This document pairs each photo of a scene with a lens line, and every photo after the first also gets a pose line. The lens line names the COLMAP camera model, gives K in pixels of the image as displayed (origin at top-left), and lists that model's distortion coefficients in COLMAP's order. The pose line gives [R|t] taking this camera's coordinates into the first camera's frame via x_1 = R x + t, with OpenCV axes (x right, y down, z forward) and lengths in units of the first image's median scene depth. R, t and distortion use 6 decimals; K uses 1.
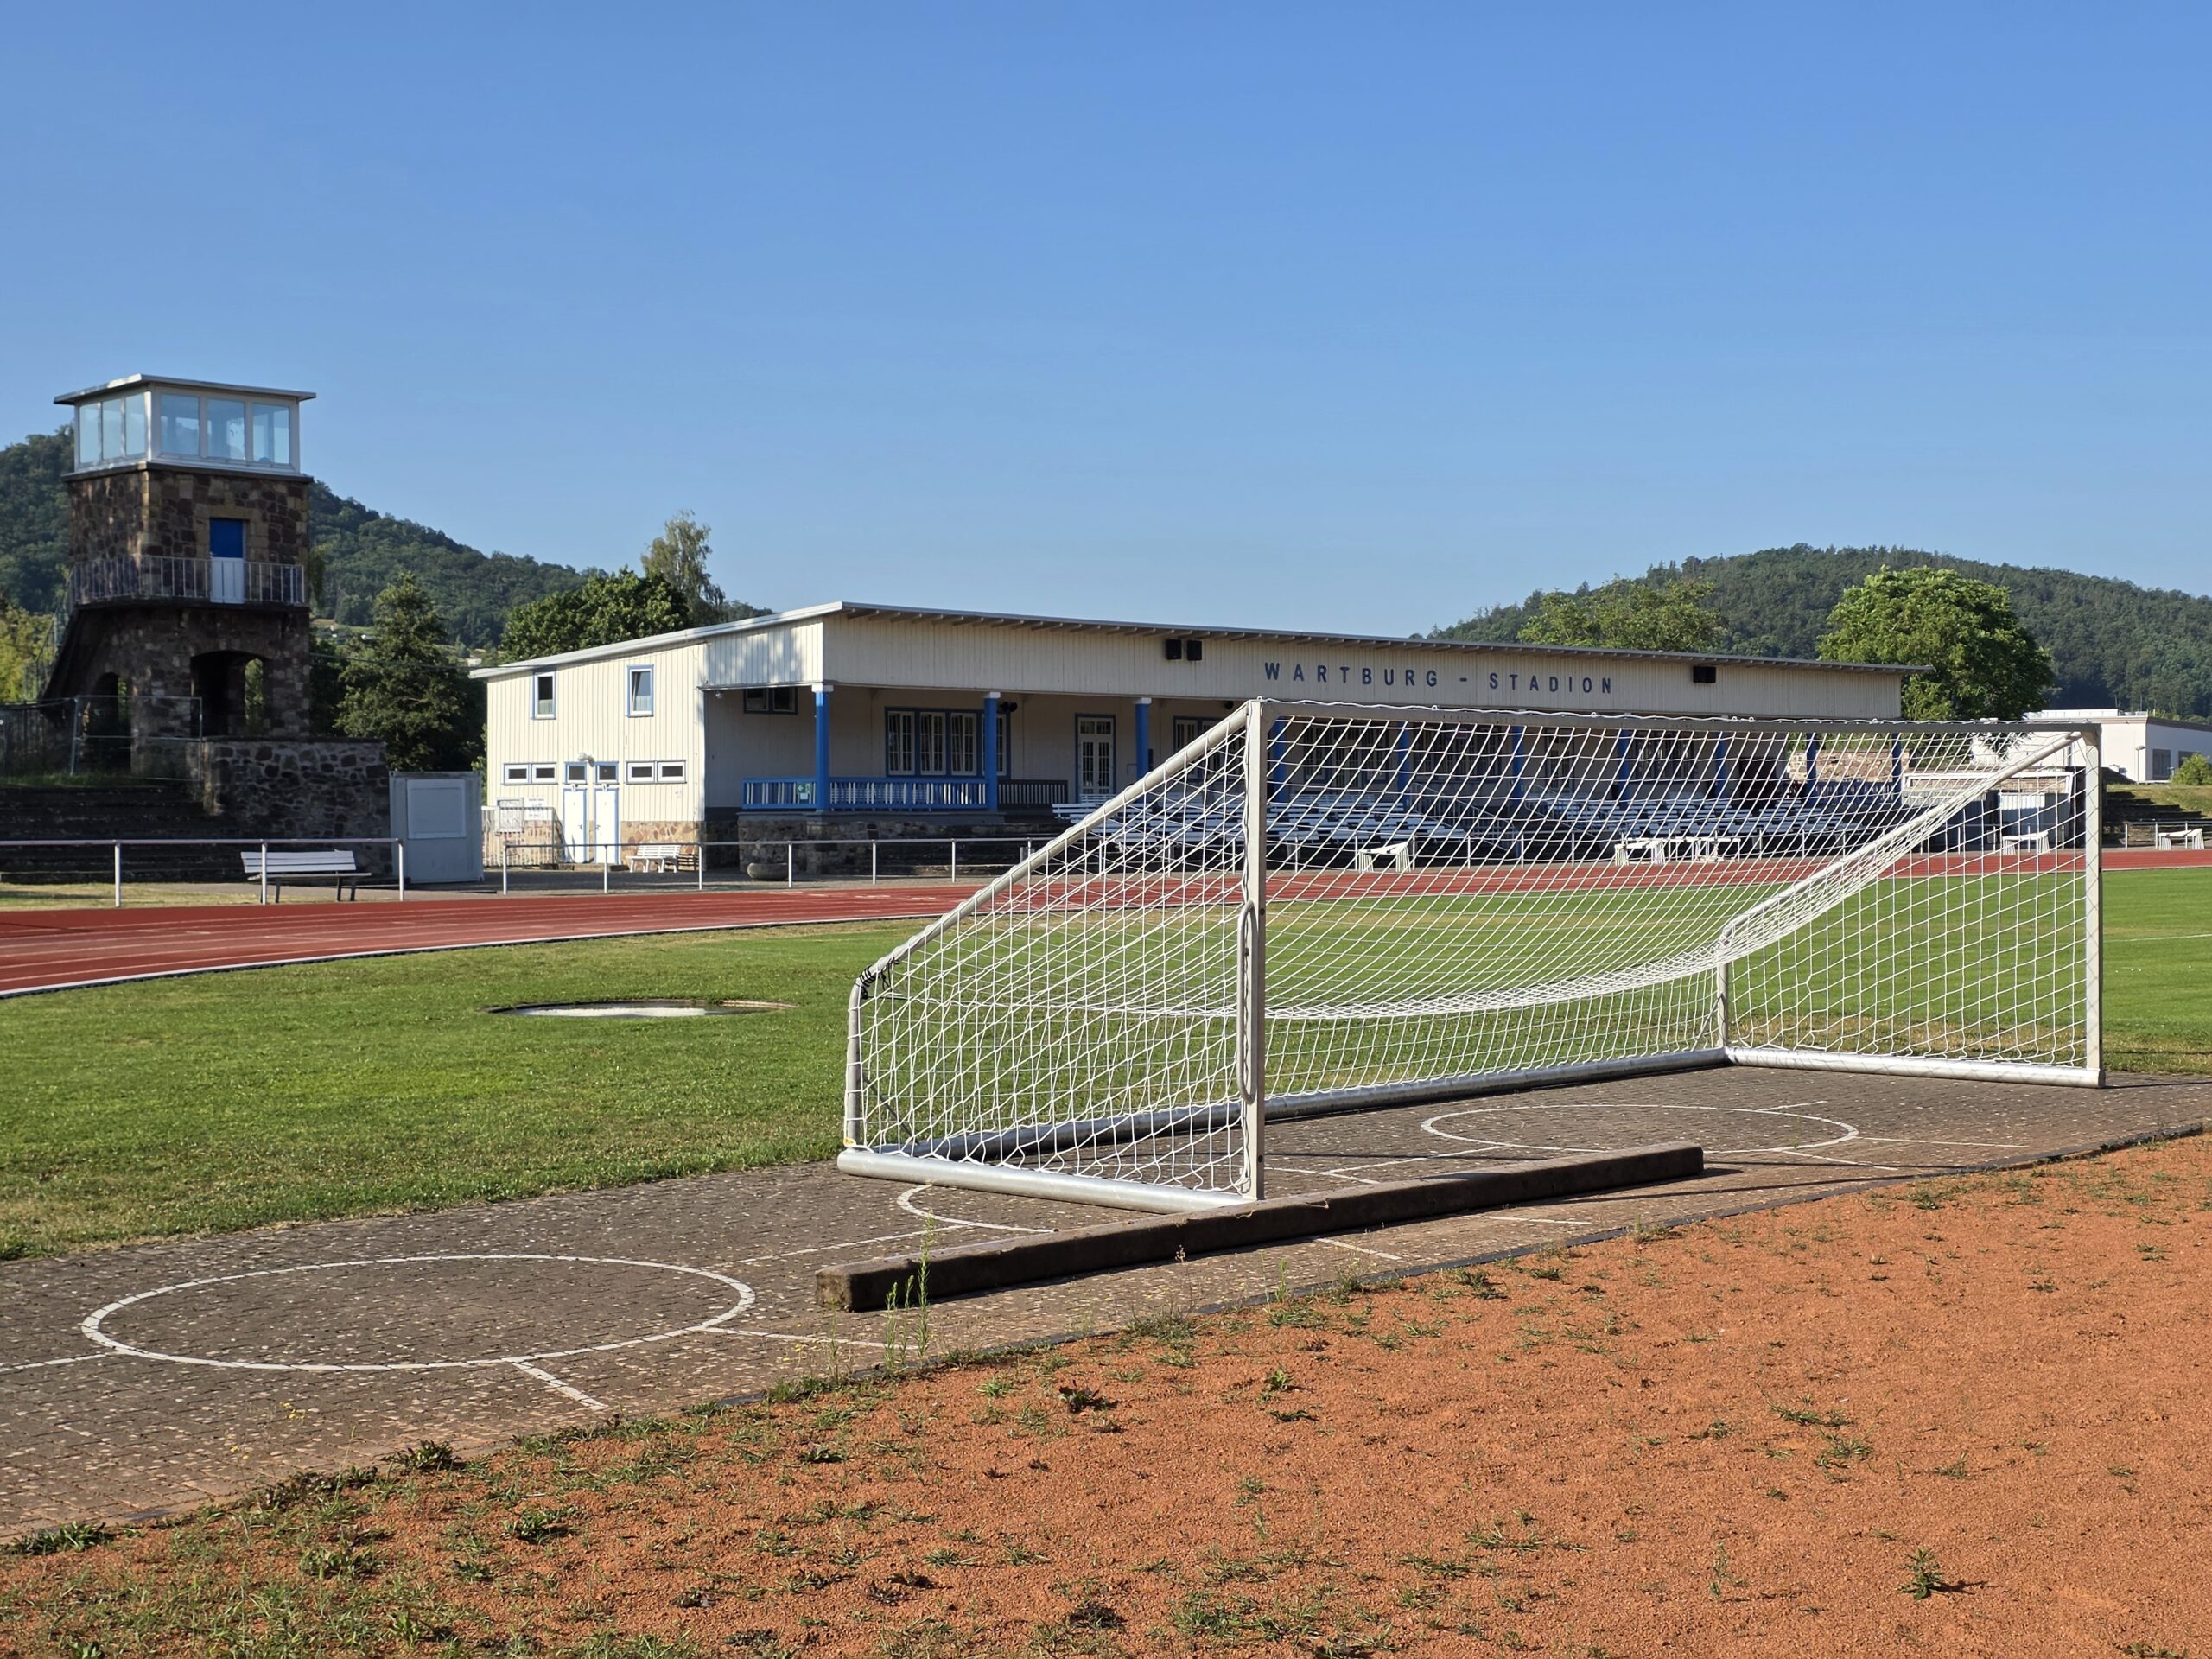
lens RADIAL K [[2998.6, 0, 1118.8], [0, 2998.6, 836.2], [0, 0, 1]] dist [0.096145, 0.000000]
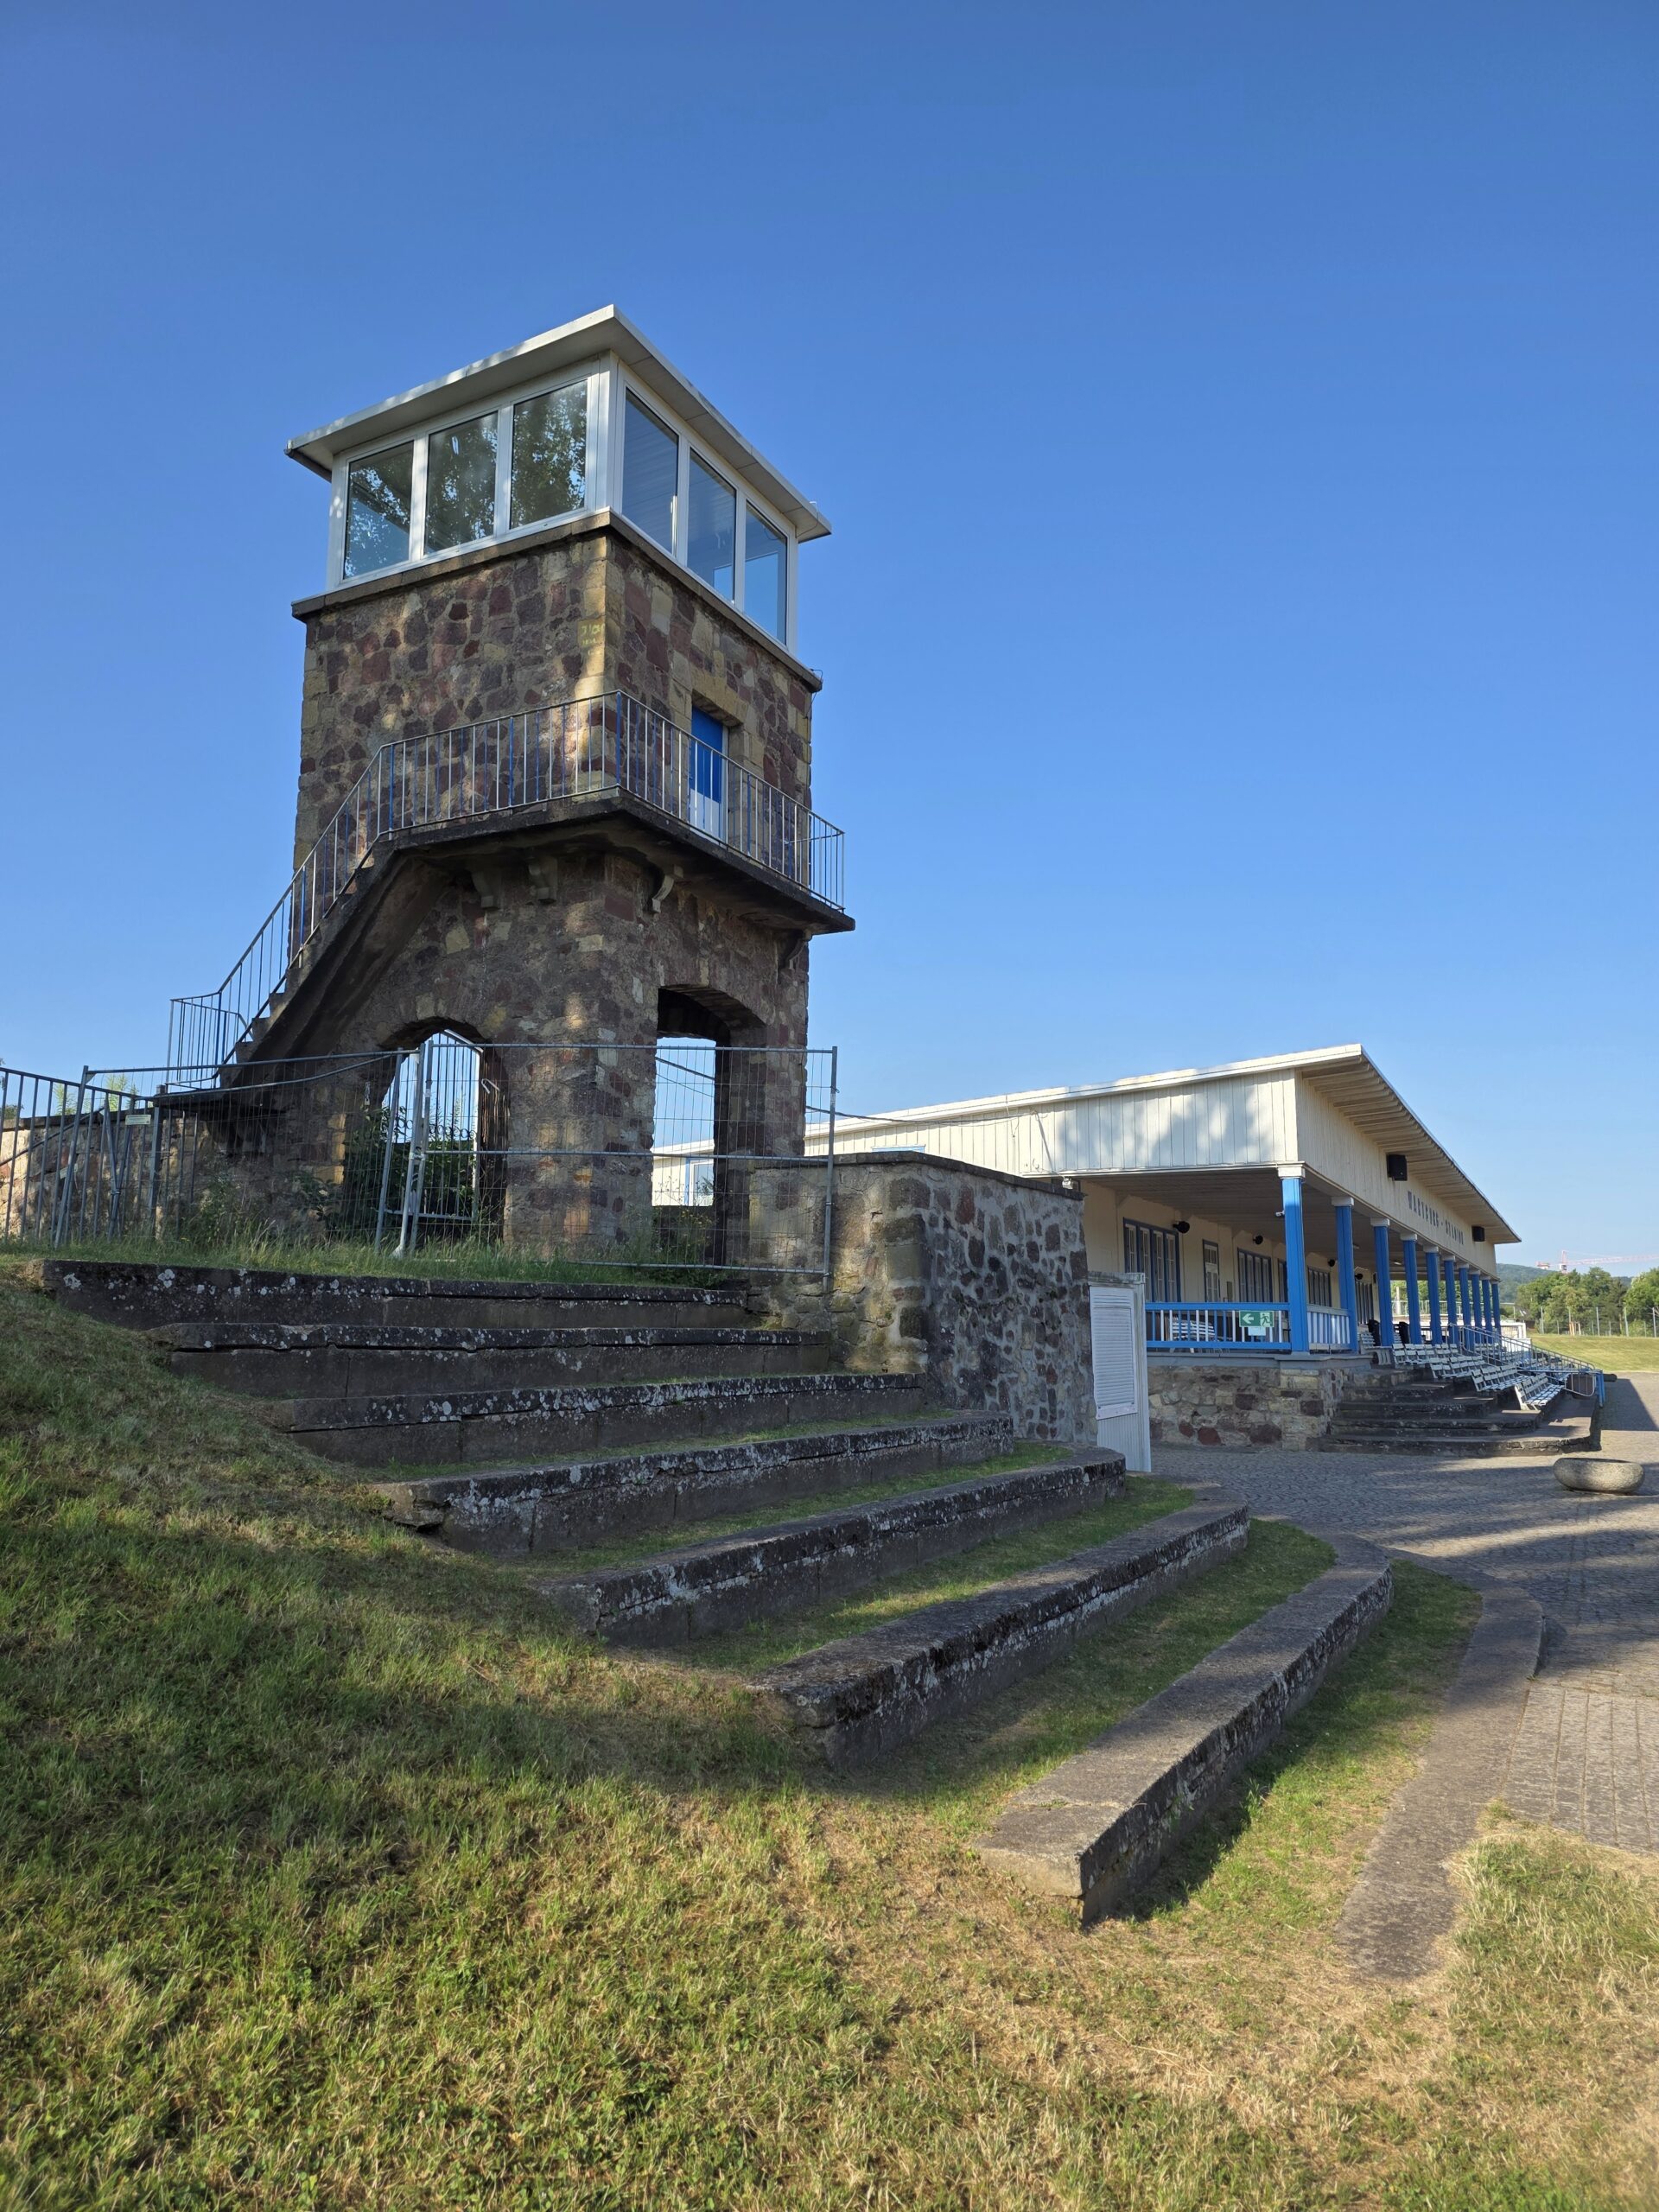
lens RADIAL K [[1487.8, 0, 800.9], [0, 1487.8, 1105.1], [0, 0, 1]] dist [0.052595, -0.035134]
pose [[0.959211, 0.054454, 0.277396, -0.306266], [-0.008832, 0.986565, -0.163127, -0.007826], [-0.282553, 0.154024, 0.946806, 0.710526]]
